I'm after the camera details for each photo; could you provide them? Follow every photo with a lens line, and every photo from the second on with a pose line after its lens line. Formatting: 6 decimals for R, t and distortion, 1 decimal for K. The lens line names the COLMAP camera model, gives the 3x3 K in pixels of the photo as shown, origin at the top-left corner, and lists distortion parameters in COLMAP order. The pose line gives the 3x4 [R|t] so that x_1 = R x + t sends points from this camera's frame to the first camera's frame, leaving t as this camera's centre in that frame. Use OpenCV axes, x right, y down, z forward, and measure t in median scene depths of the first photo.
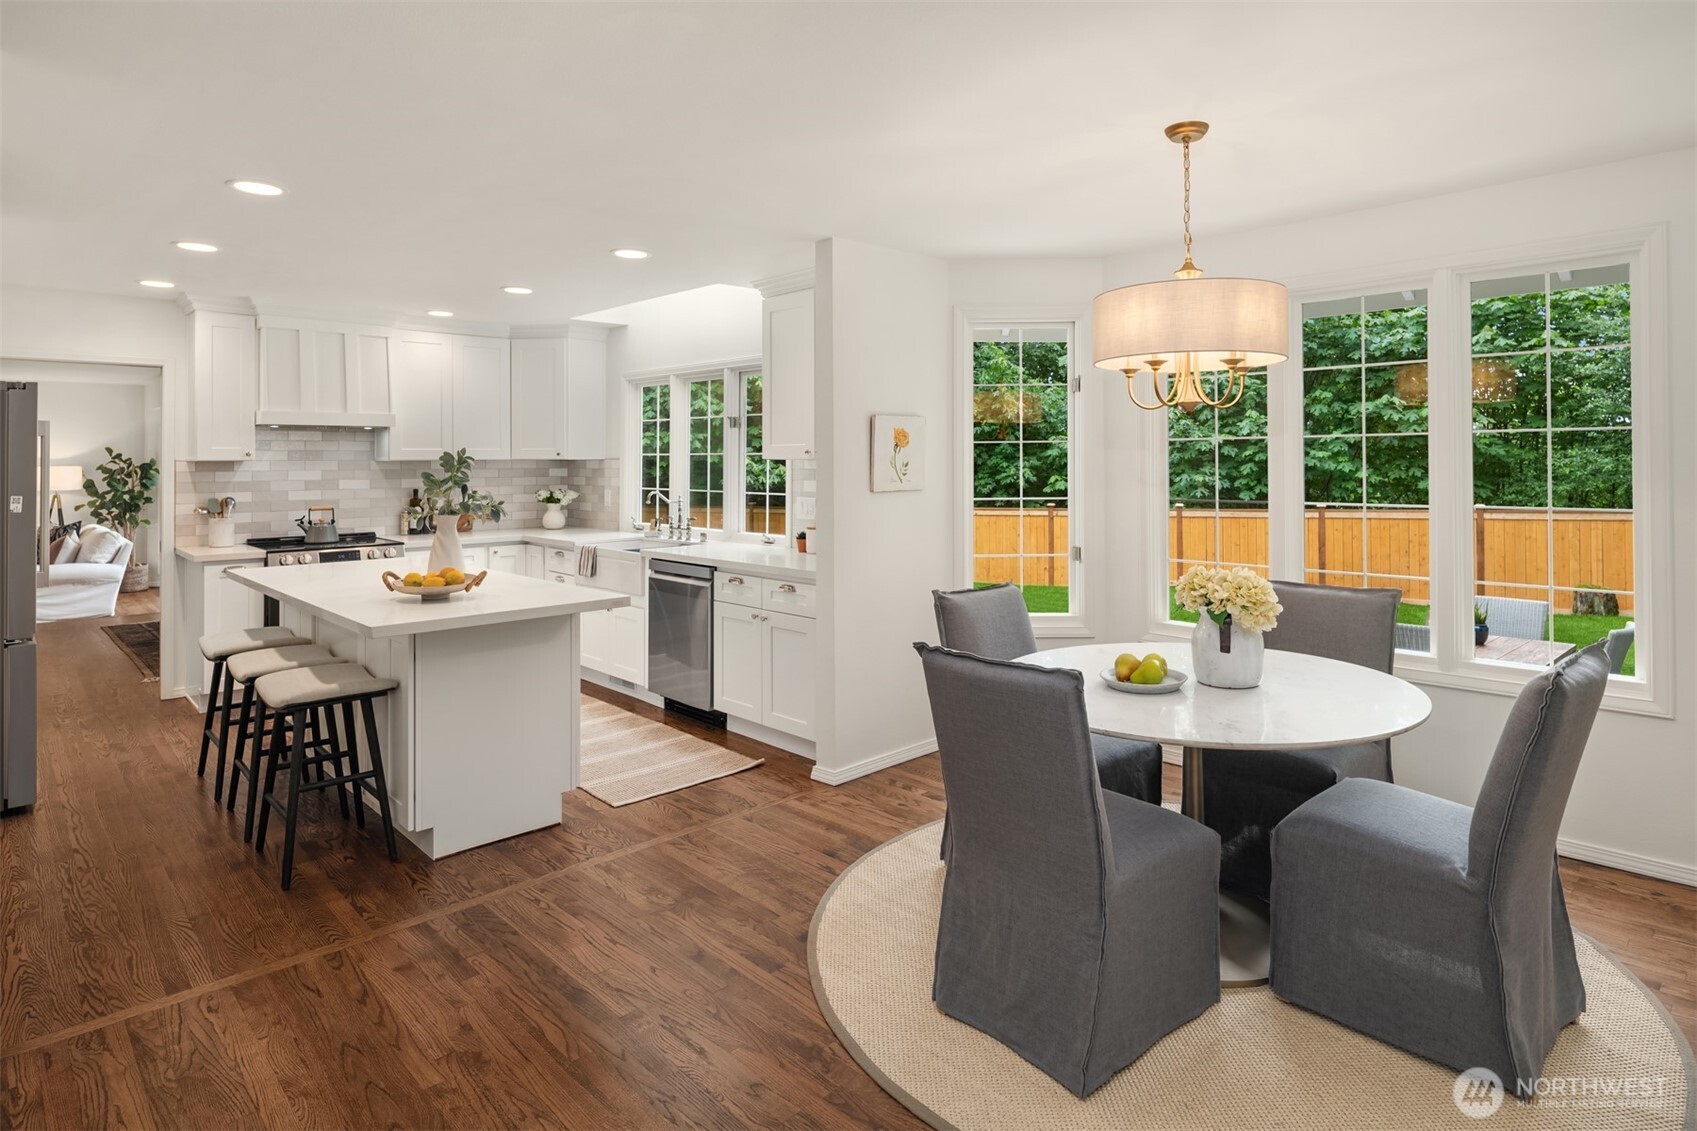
lens RADIAL K [[915.2, 0, 857.9], [0, 915.2, 520.1], [0, 0, 1]] dist [-0.003240, -0.000379]
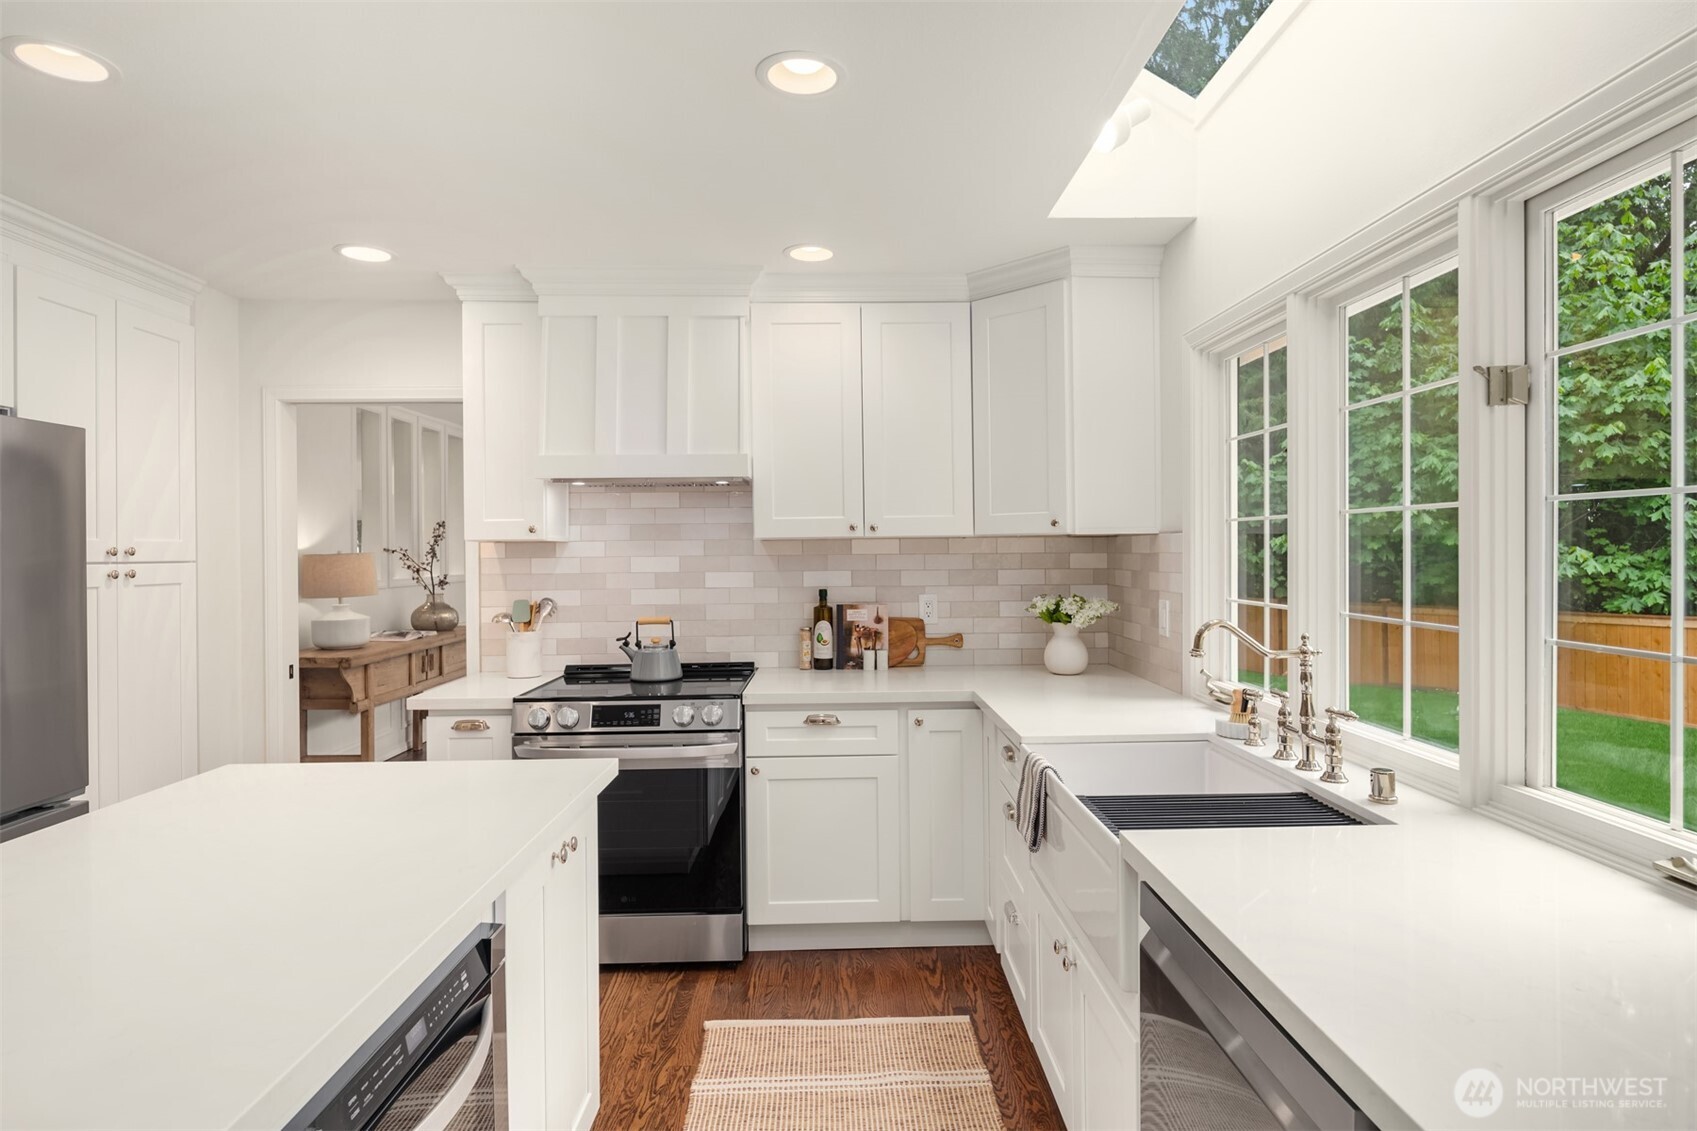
lens RADIAL K [[915.2, 0, 857.9], [0, 915.2, 520.1], [0, 0, 1]] dist [-0.003240, -0.000379]
pose [[0.739236, -0.025782, -0.672953, -0.087932], [-0.037656, 0.996121, -0.079528, -0.033973], [0.672393, 0.084131, 0.735397, 0.622255]]
